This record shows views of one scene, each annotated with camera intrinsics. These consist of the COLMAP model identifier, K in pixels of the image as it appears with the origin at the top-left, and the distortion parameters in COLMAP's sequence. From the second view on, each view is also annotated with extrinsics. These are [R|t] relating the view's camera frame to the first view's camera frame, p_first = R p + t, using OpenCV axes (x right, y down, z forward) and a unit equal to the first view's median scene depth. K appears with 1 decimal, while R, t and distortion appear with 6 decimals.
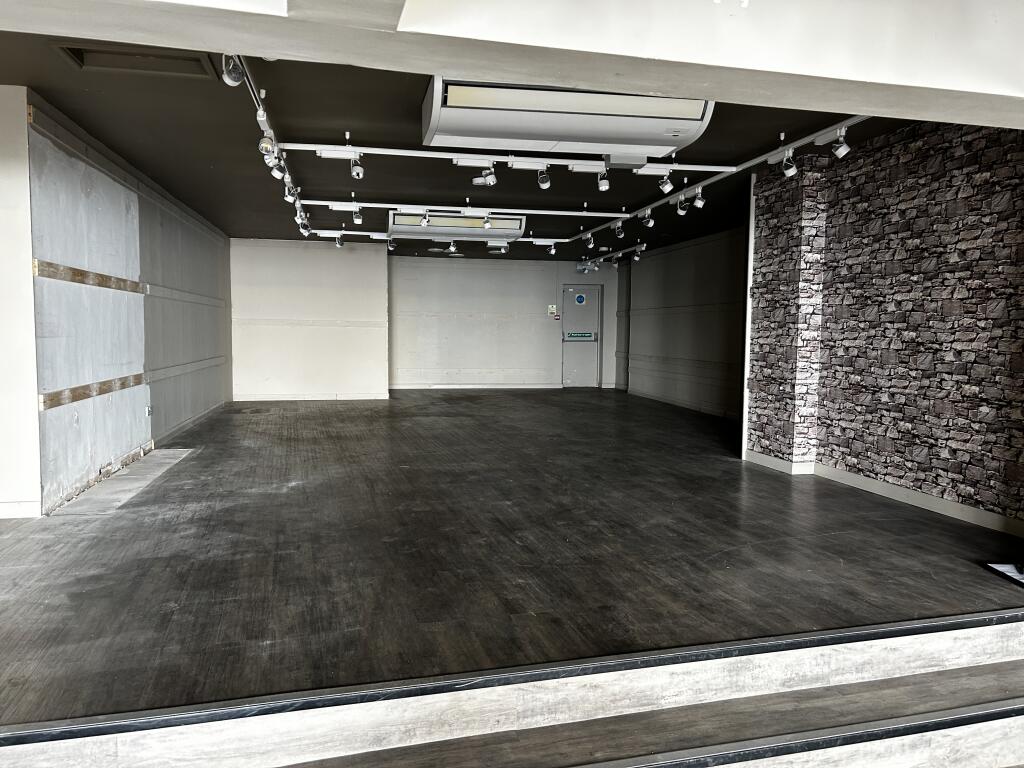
lens RADIAL K [[752.7, 0, 512.0], [0, 752.7, 384.0], [0, 0, 1]] dist [0.066704, -0.134136]
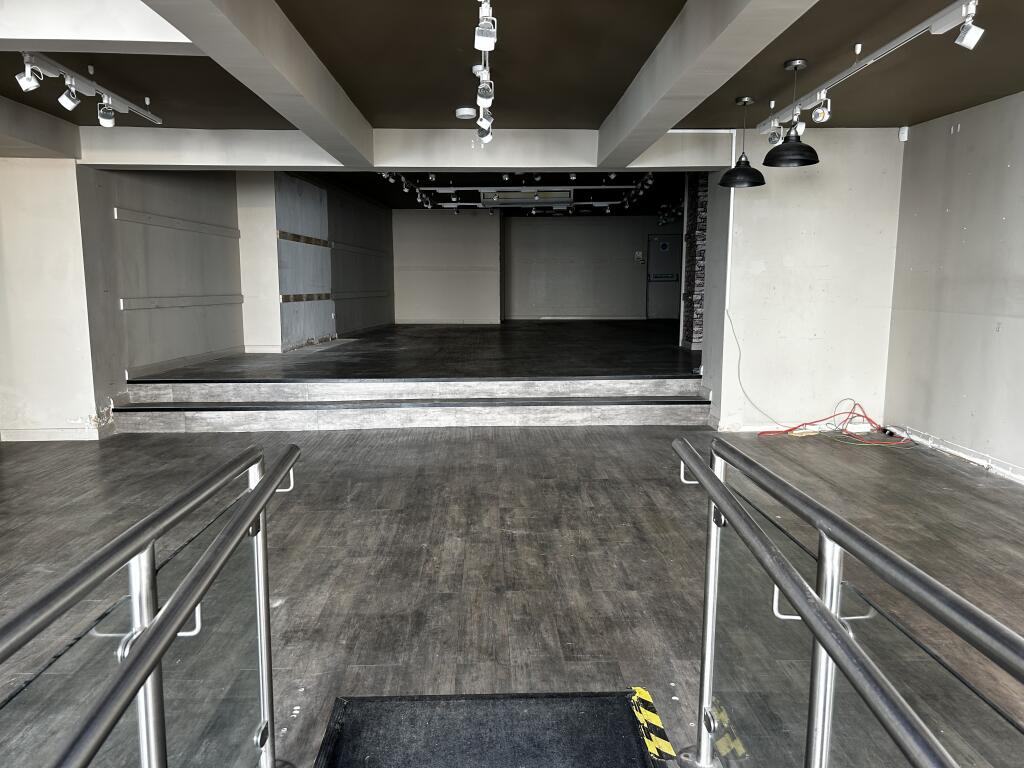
lens RADIAL K [[769.0, 0, 500.4], [0, 769.0, 376.0], [0, 0, 1]] dist [0.072570, -0.092160]
pose [[0.966243, 0.021010, -0.256773, 0.360118], [-0.009183, 0.998844, 0.047174, 0.090000], [0.257467, -0.043224, 0.965320, -0.637189]]
